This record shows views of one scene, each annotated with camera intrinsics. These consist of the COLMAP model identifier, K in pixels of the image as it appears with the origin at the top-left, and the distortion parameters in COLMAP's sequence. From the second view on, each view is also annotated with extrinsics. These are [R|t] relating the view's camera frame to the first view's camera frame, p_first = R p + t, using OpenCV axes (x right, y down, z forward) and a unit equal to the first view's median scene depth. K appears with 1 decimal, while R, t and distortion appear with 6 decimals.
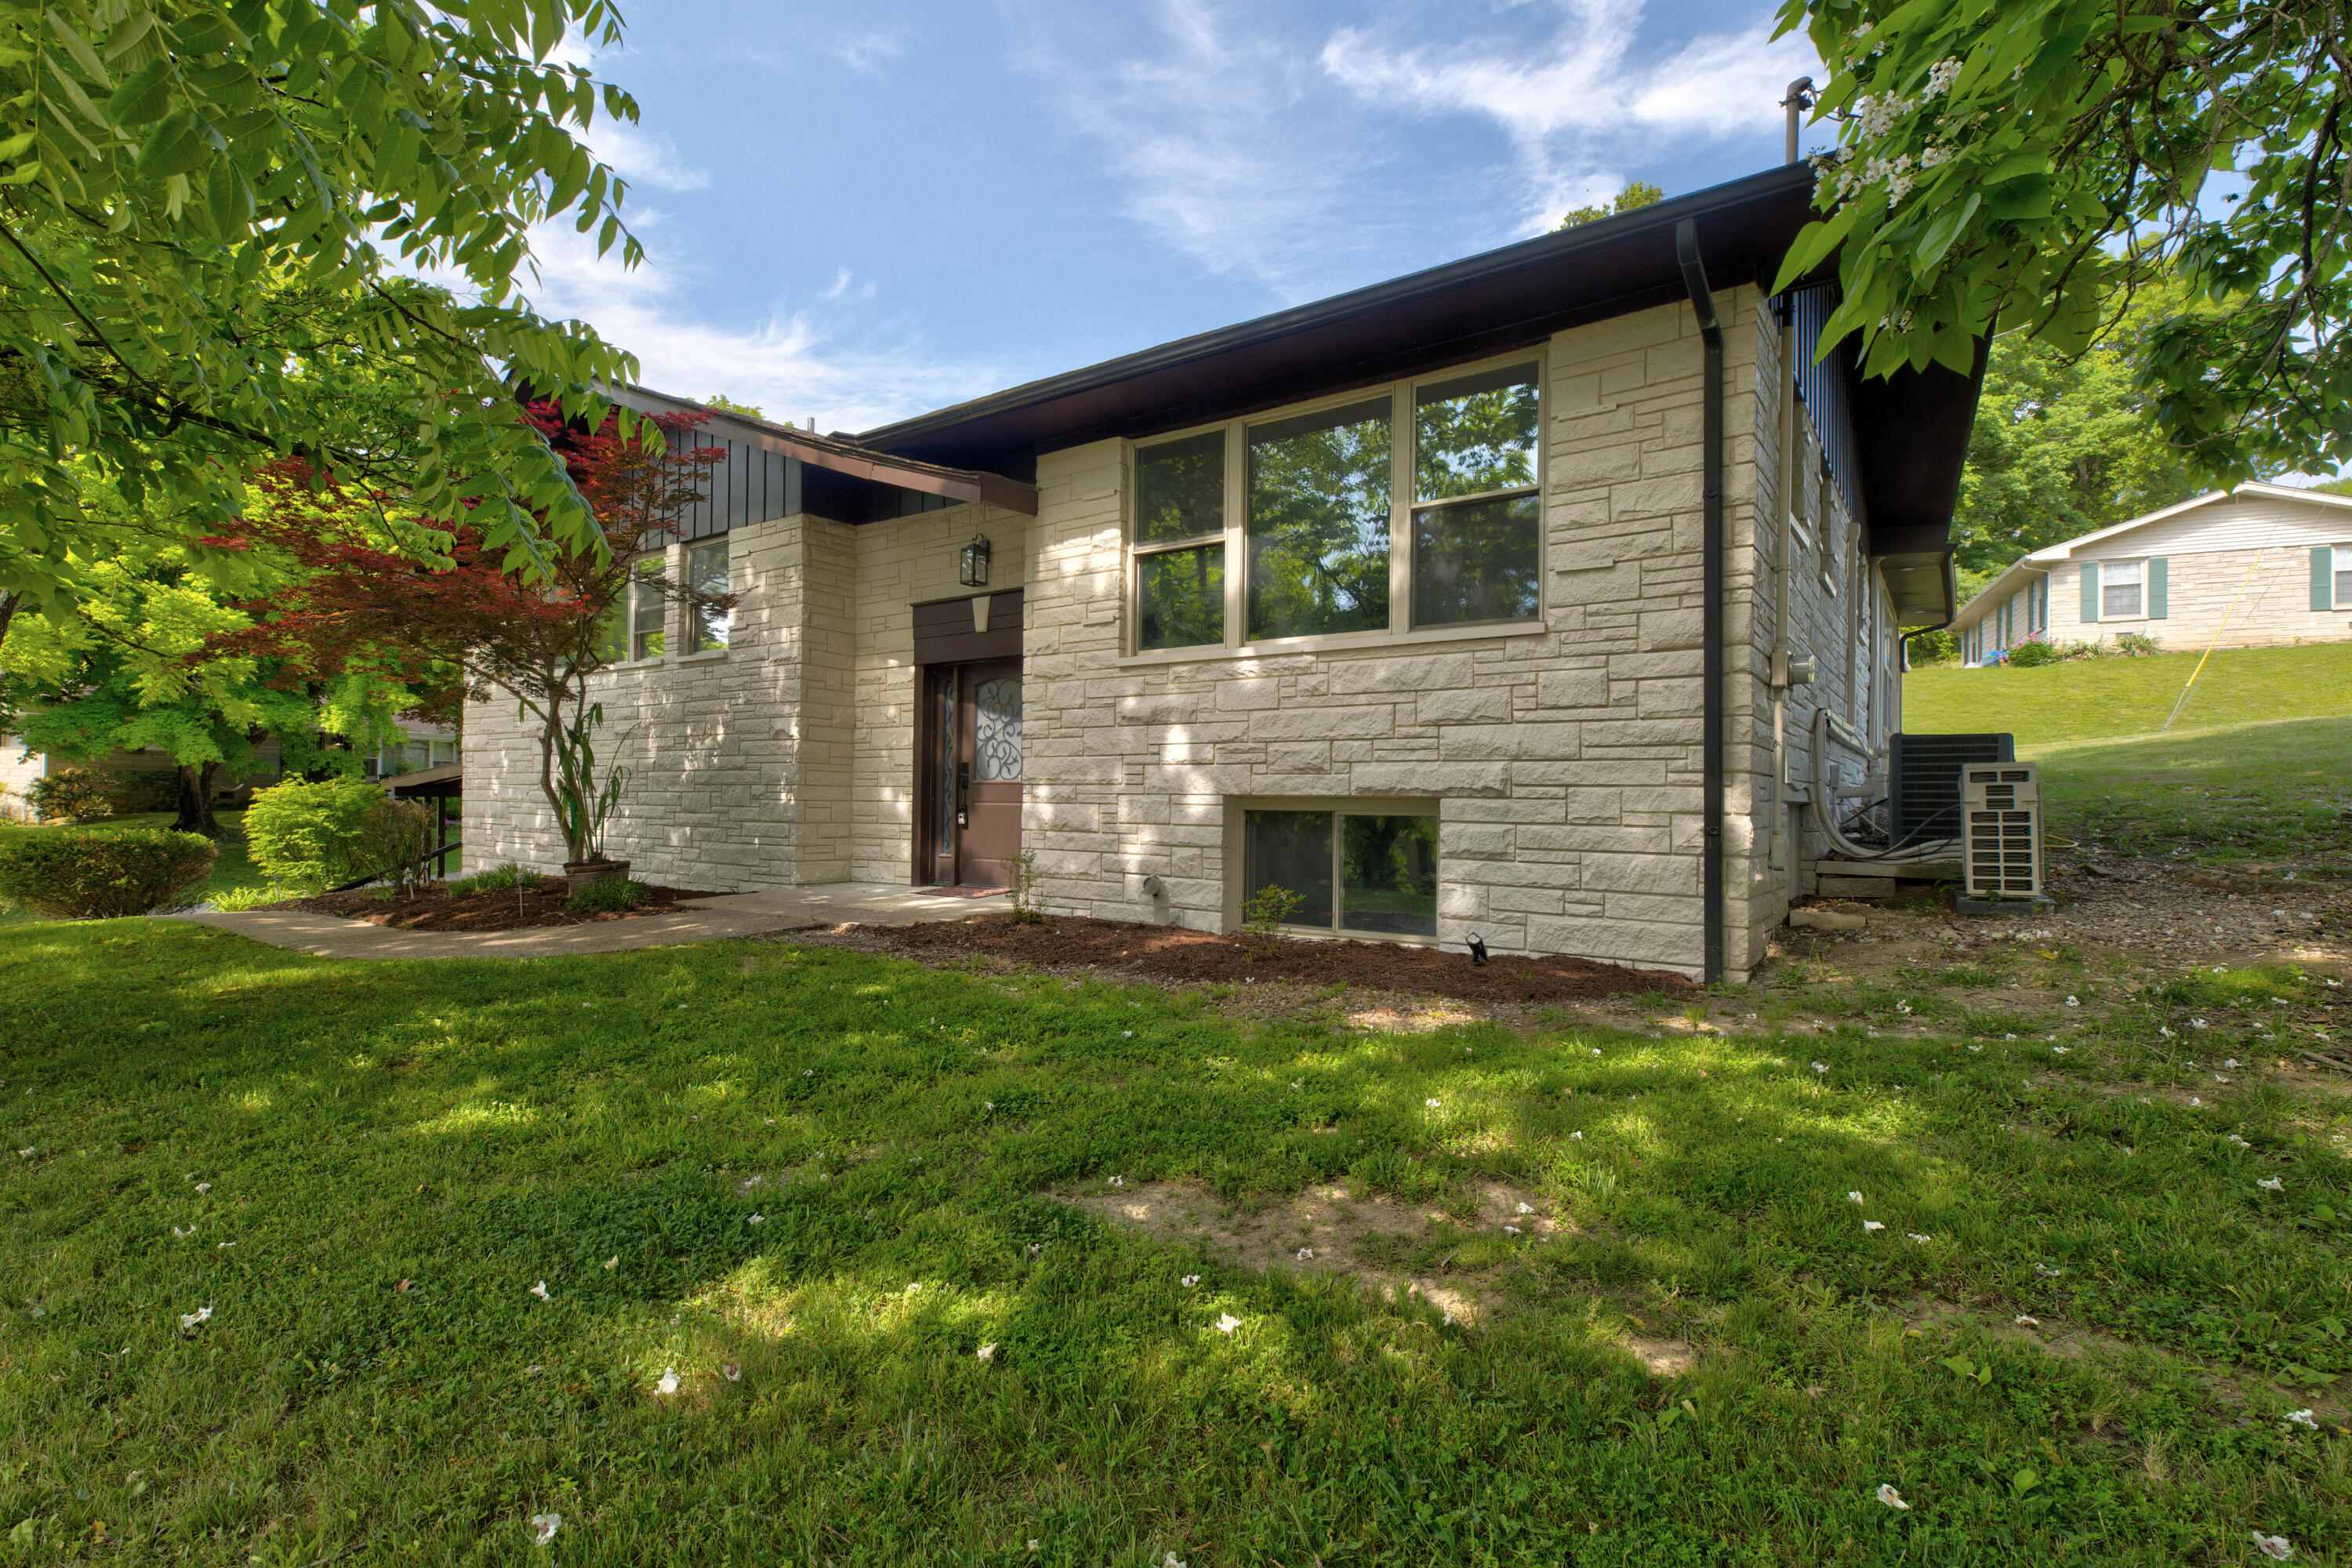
lens RADIAL K [[1081.2, 0, 1177.8], [0, 1081.2, 783.7], [0, 0, 1]] dist [0.006715, -0.001276]
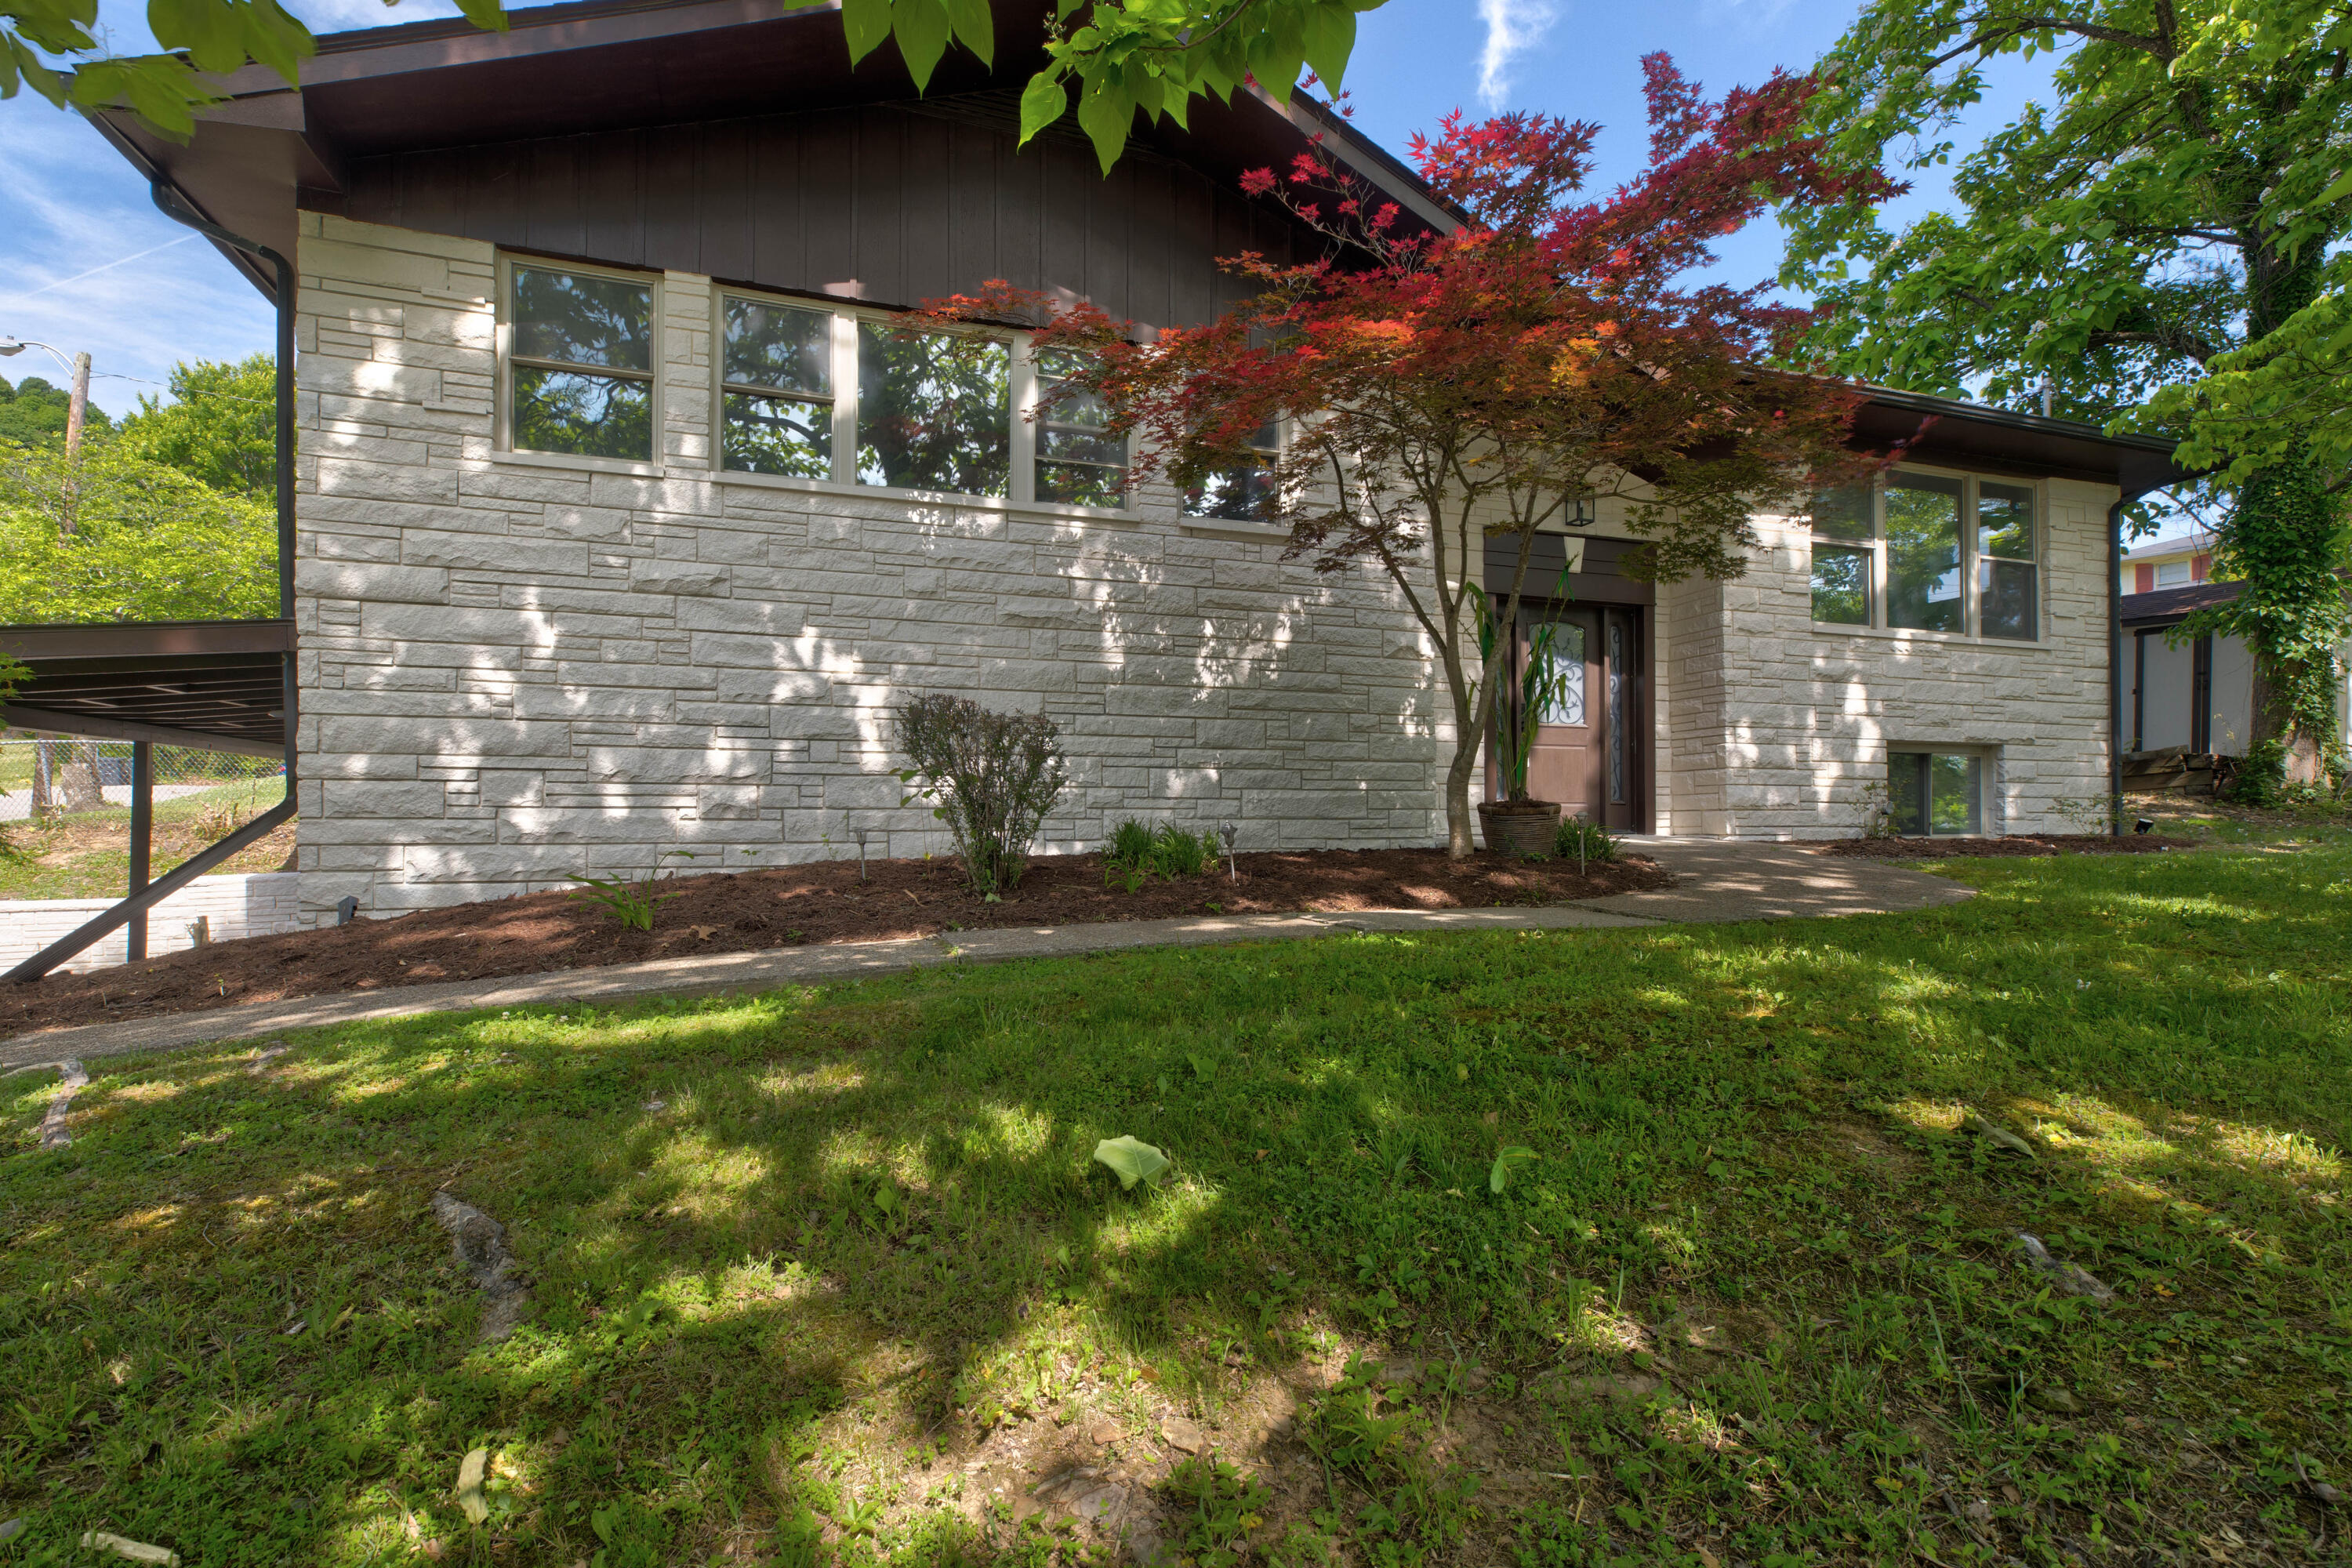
lens RADIAL K [[1081.2, 0, 1176.4], [0, 1081.2, 788.3], [0, 0, 1]] dist [0.006715, -0.001276]
pose [[0.583119, 0.006613, 0.812360, -1.521634], [-0.011951, 0.999928, 0.000439, 0.078608], [-0.812299, -0.009964, 0.583157, 0.909492]]
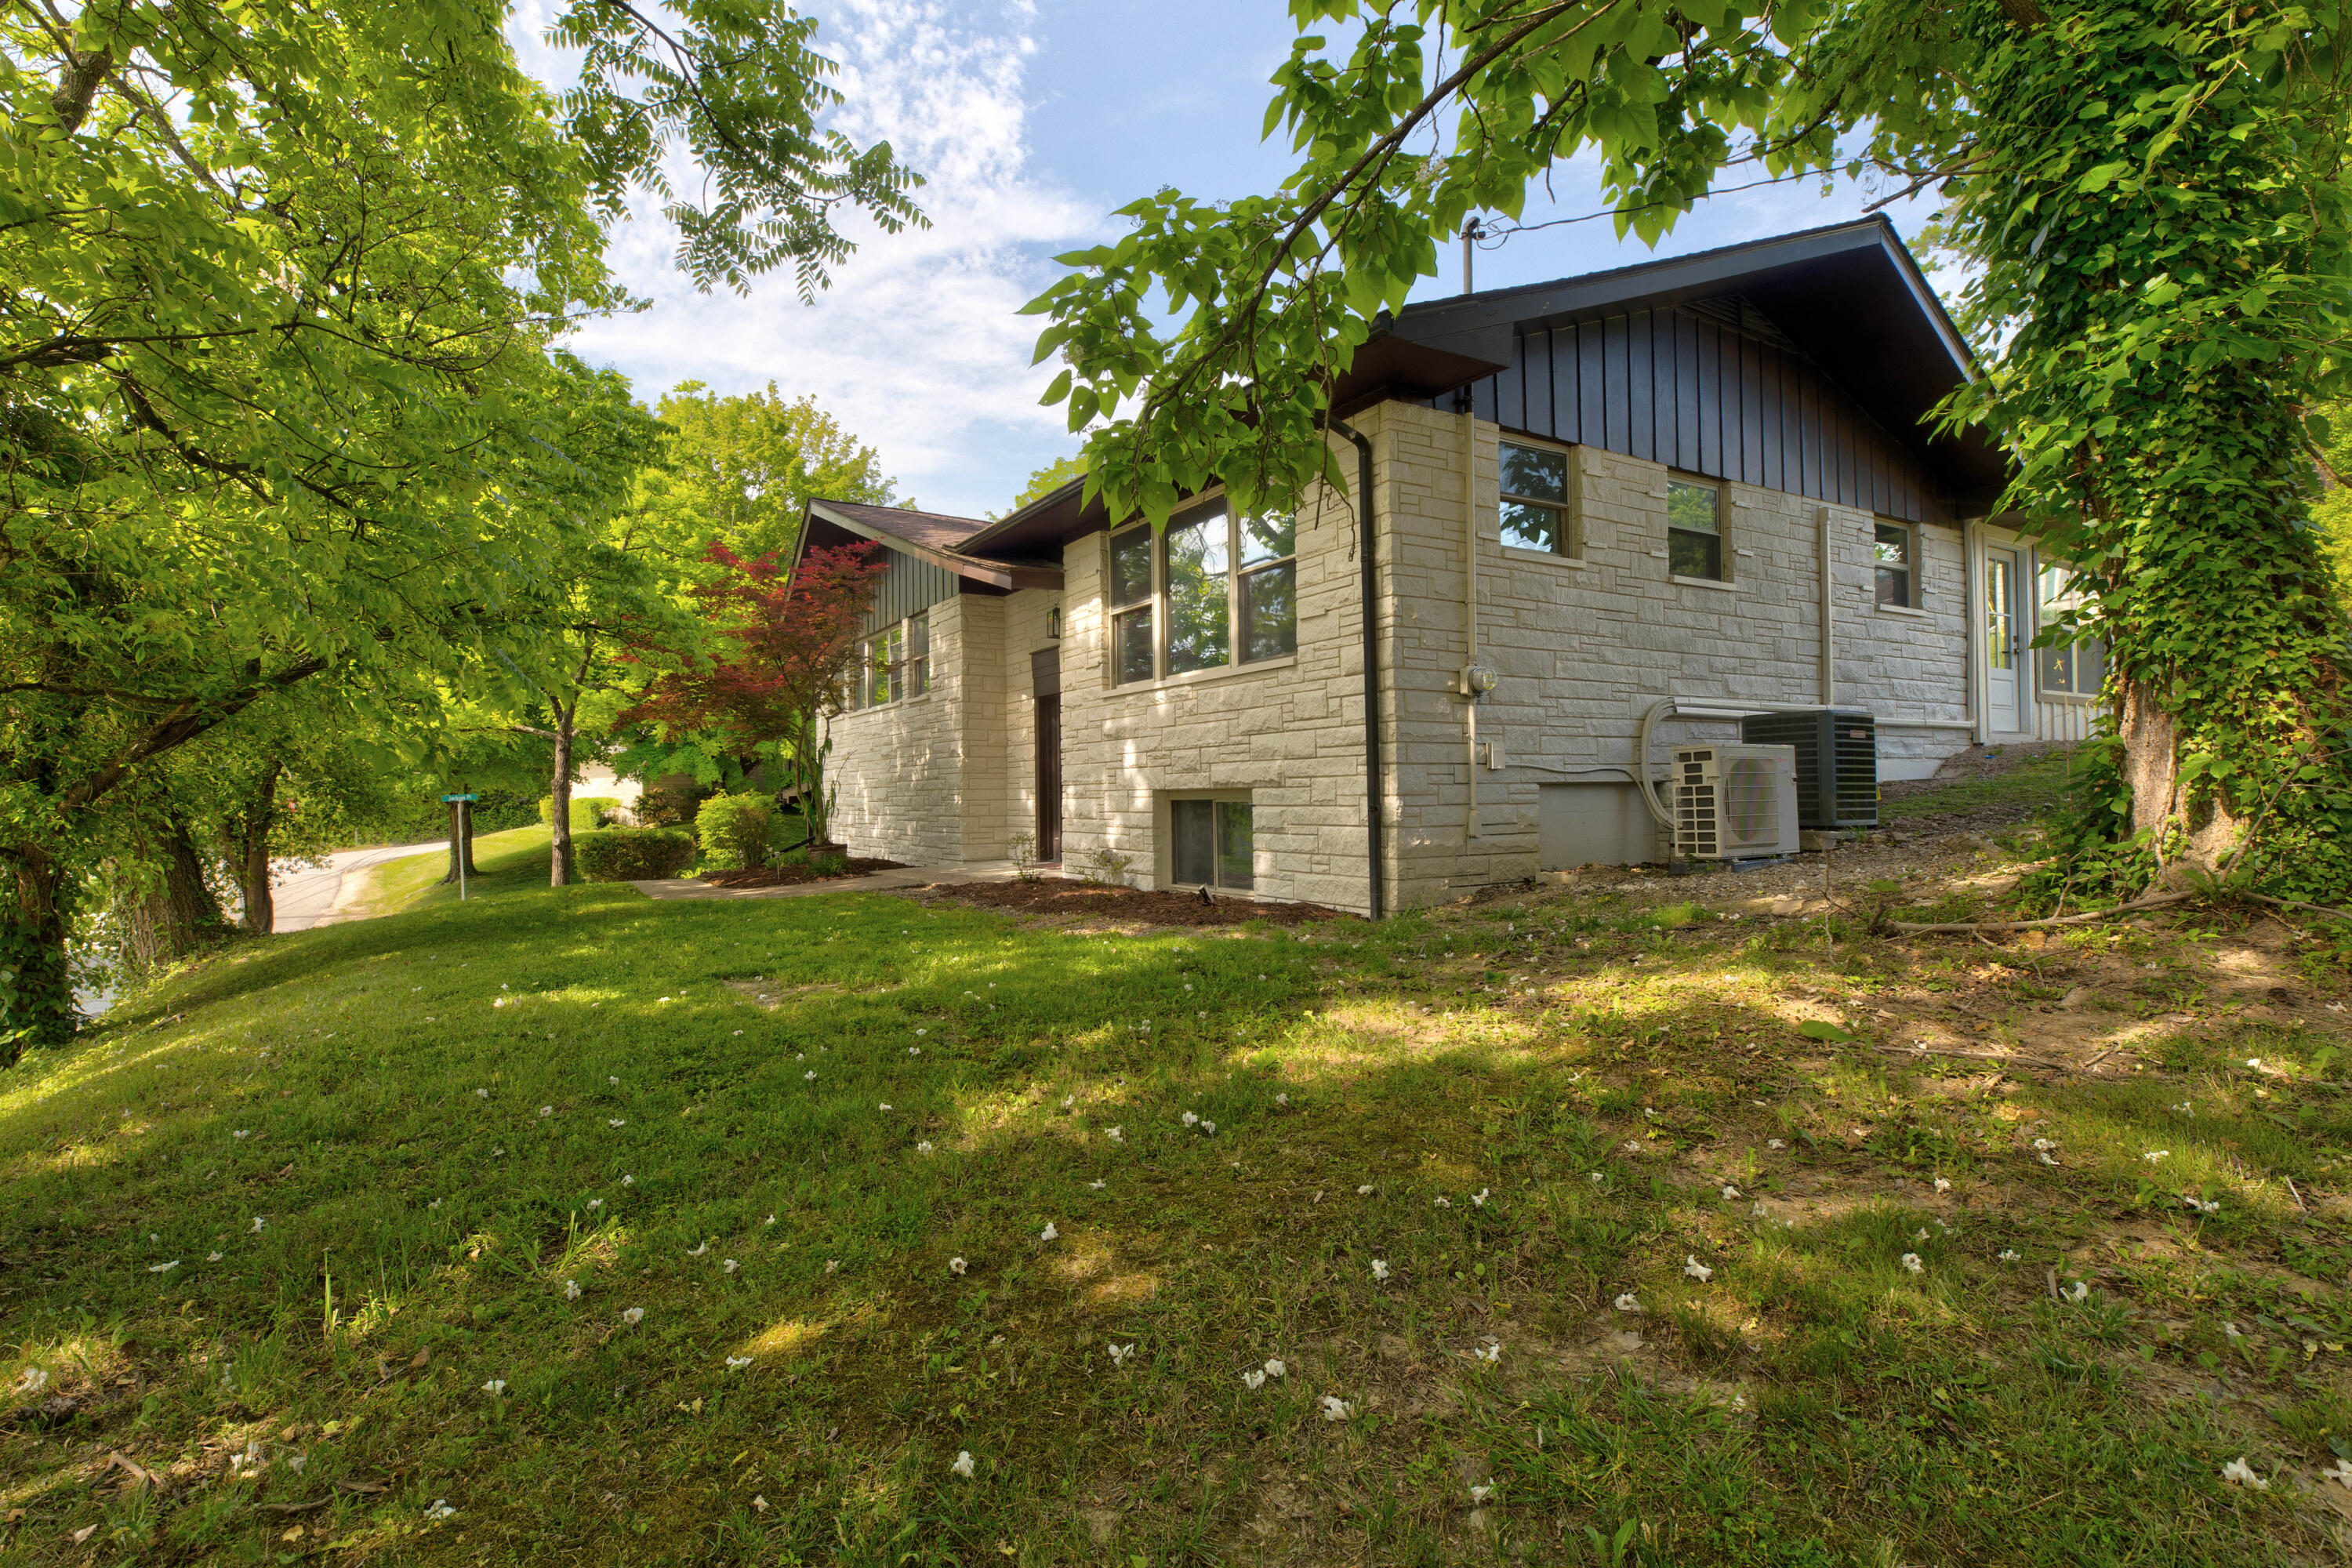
lens RADIAL K [[1081.2, 0, 1169.4], [0, 1081.2, 793.5], [0, 0, 1]] dist [0.006715, -0.001276]
pose [[0.925039, -0.026759, -0.378927, 0.568913], [0.032666, 0.999424, 0.009165, 0.003377], [0.378464, -0.020856, 0.925381, -0.255451]]
